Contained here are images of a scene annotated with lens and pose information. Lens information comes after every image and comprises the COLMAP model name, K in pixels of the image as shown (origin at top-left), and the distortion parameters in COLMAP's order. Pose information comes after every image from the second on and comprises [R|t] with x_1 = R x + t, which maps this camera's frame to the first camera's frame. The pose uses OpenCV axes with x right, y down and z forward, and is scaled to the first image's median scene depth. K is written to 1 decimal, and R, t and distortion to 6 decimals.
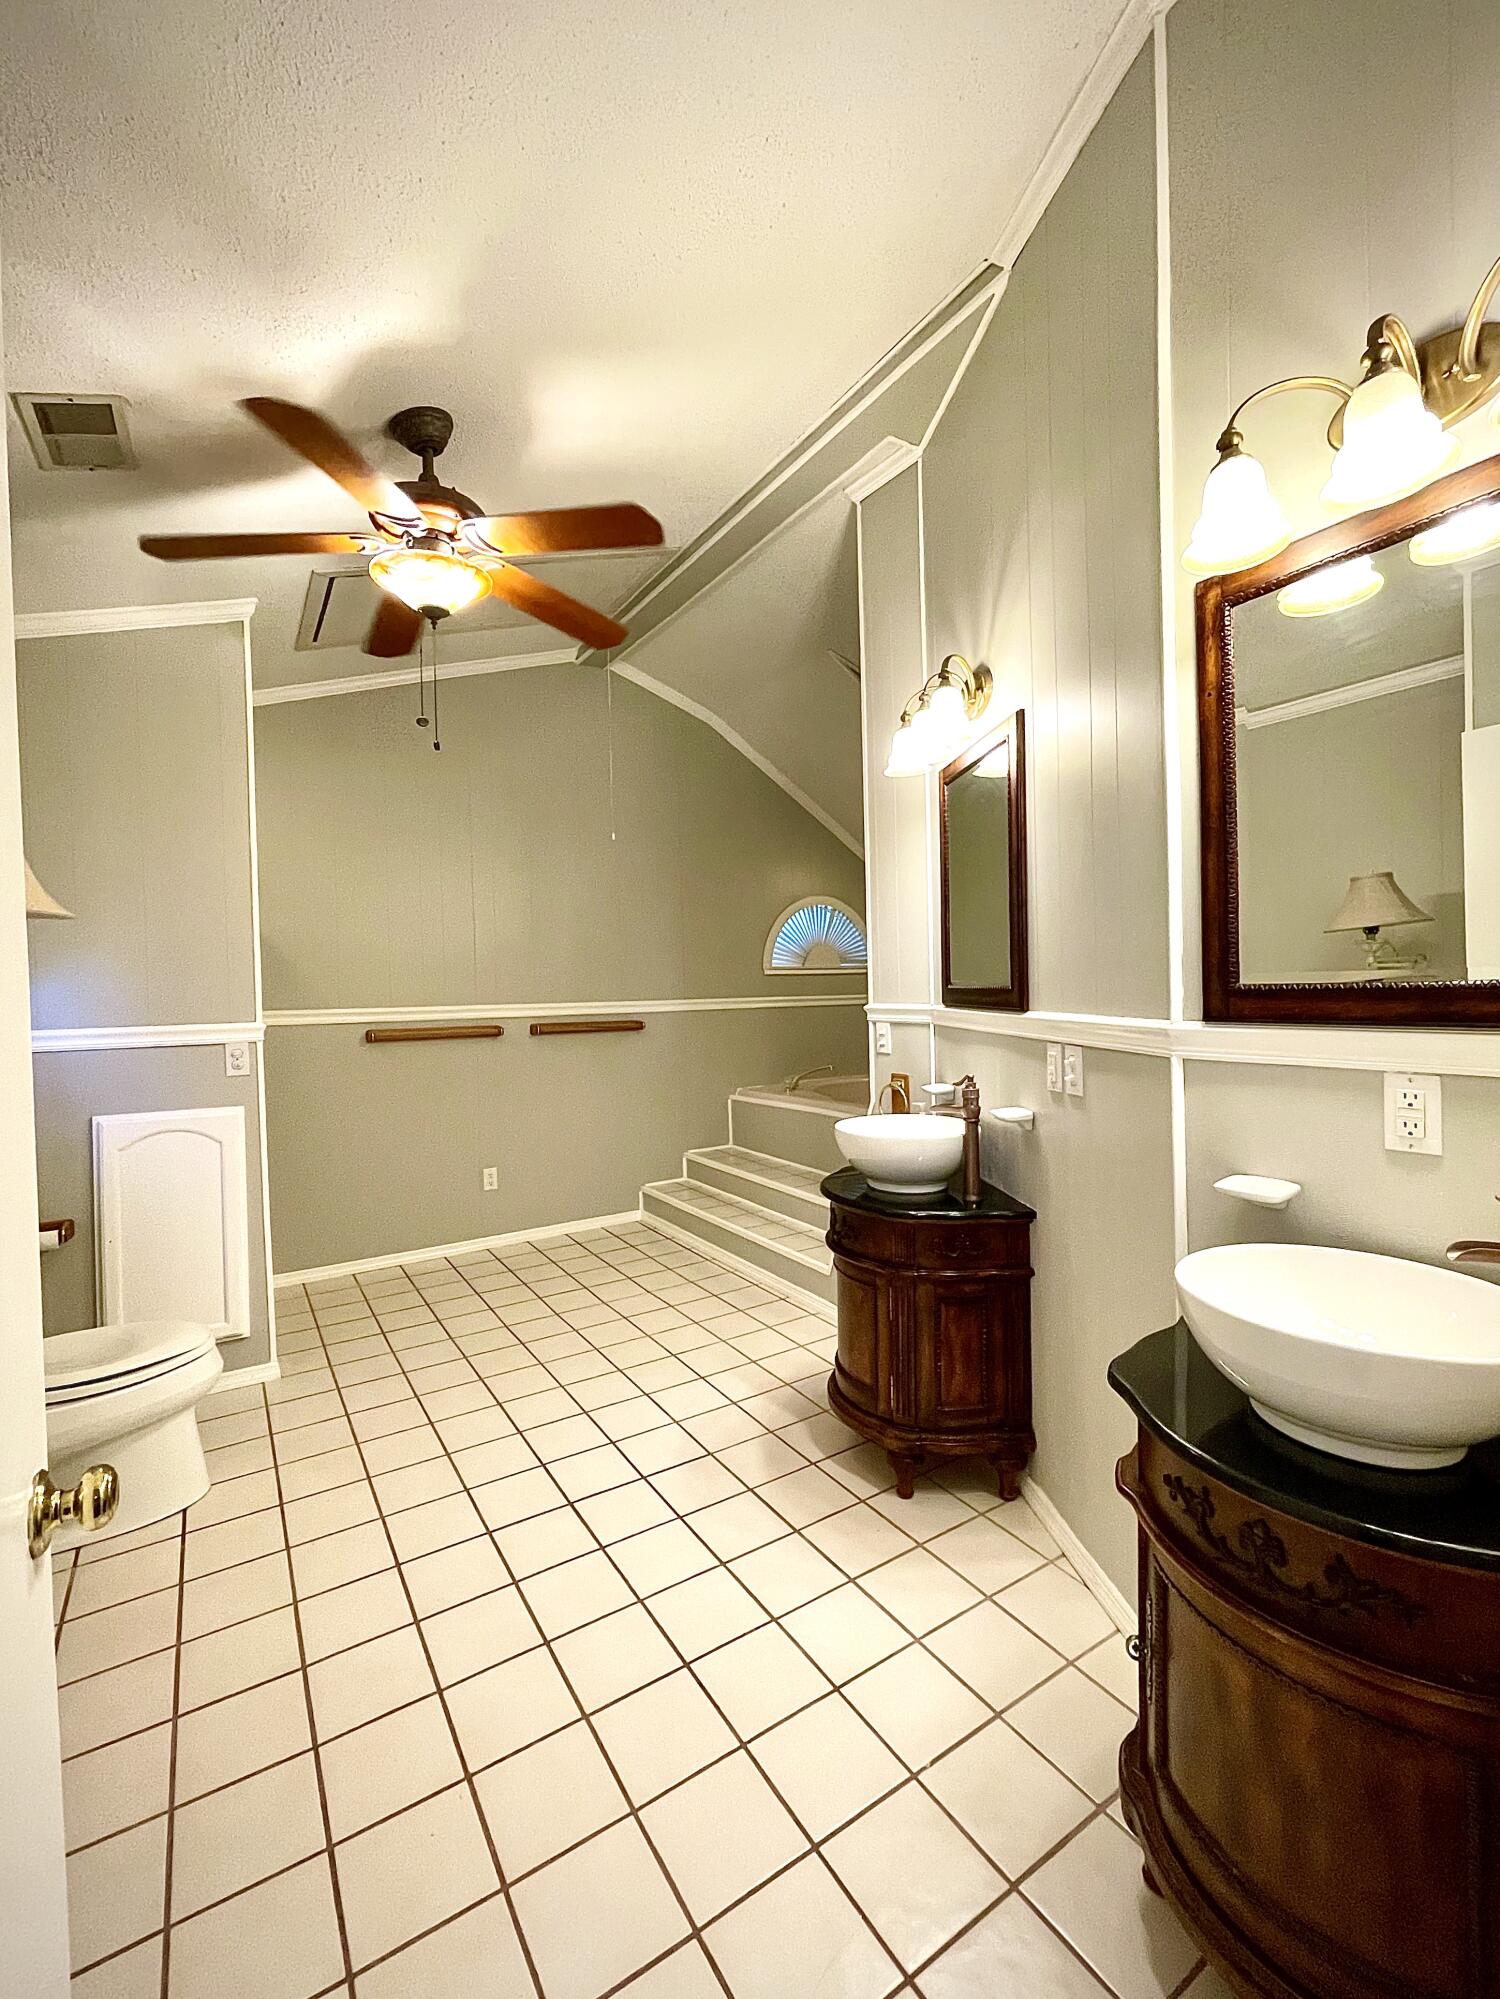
lens RADIAL K [[840.0, 0, 750.0], [0, 840.0, 999.5], [0, 0, 1]] dist [-0.000007, -0.000018]
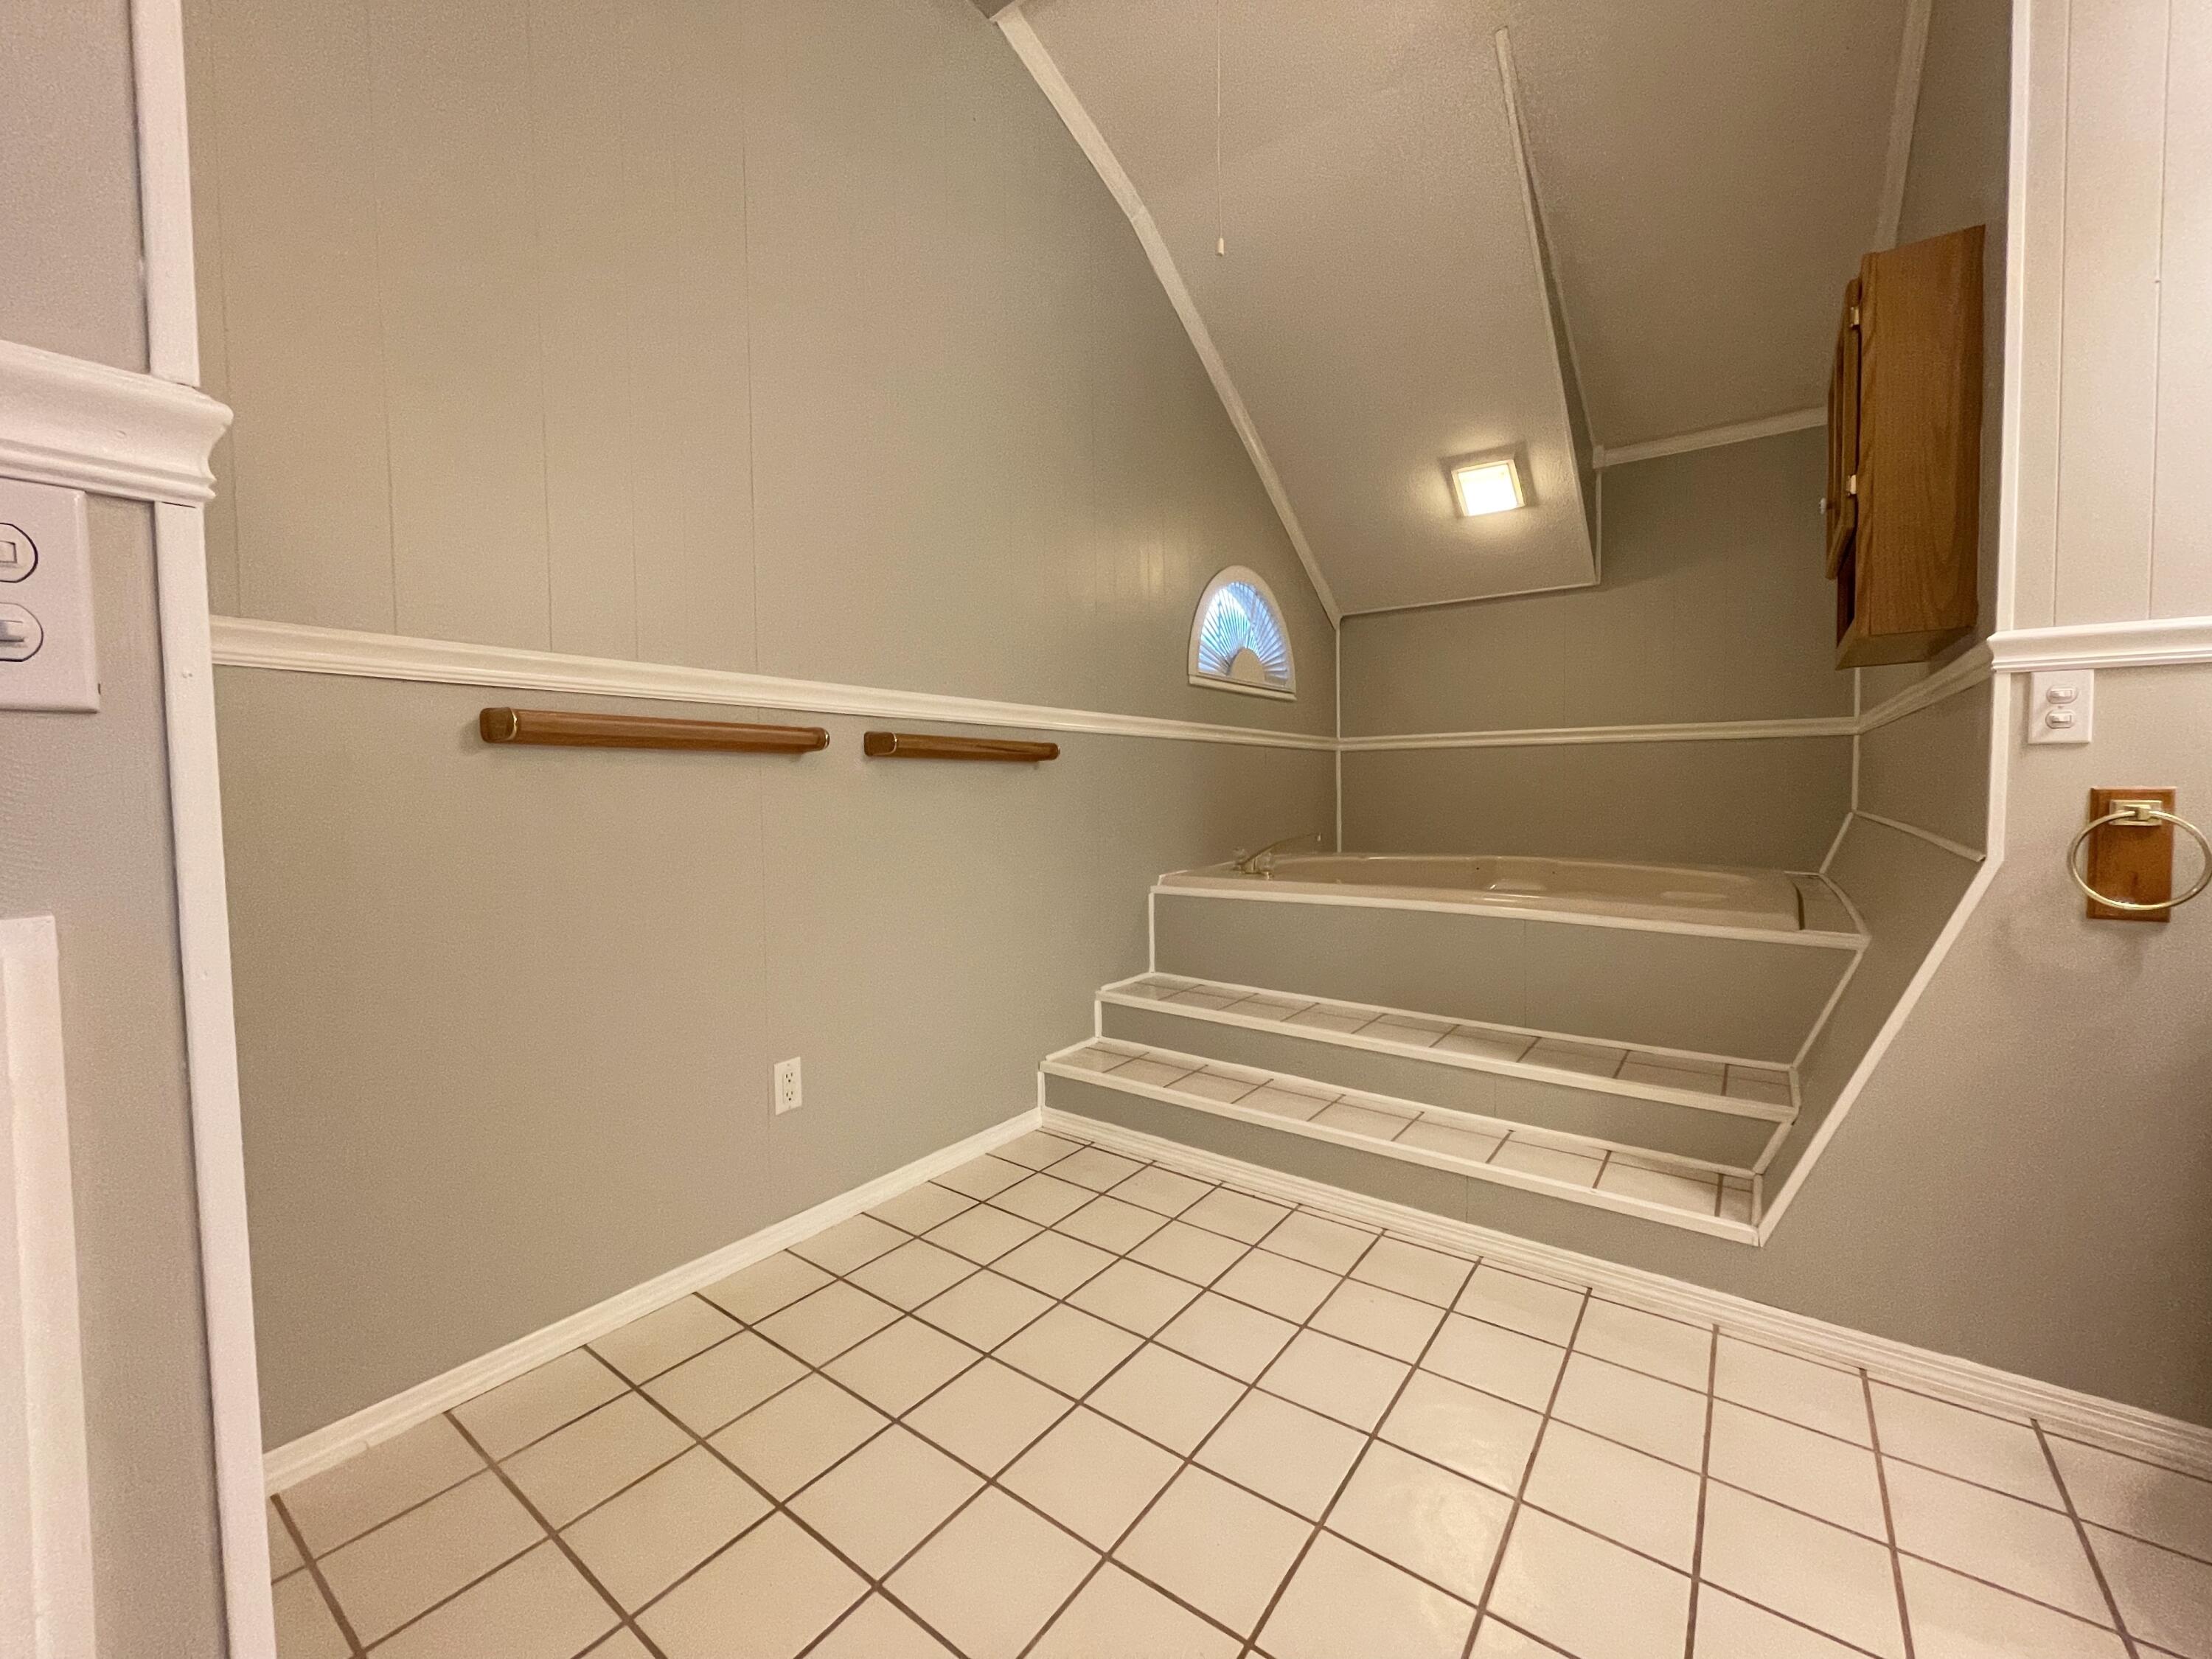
lens RADIAL K [[889.6, 0, 1105.6], [0, 889.6, 819.6], [0, 0, 1]] dist [-0.000110, -0.000117]
pose [[0.934532, 0.001448, 0.355877, -0.318480], [-0.007438, 0.999853, 0.015464, 0.069215], [-0.355802, -0.017099, 0.934405, 0.517722]]
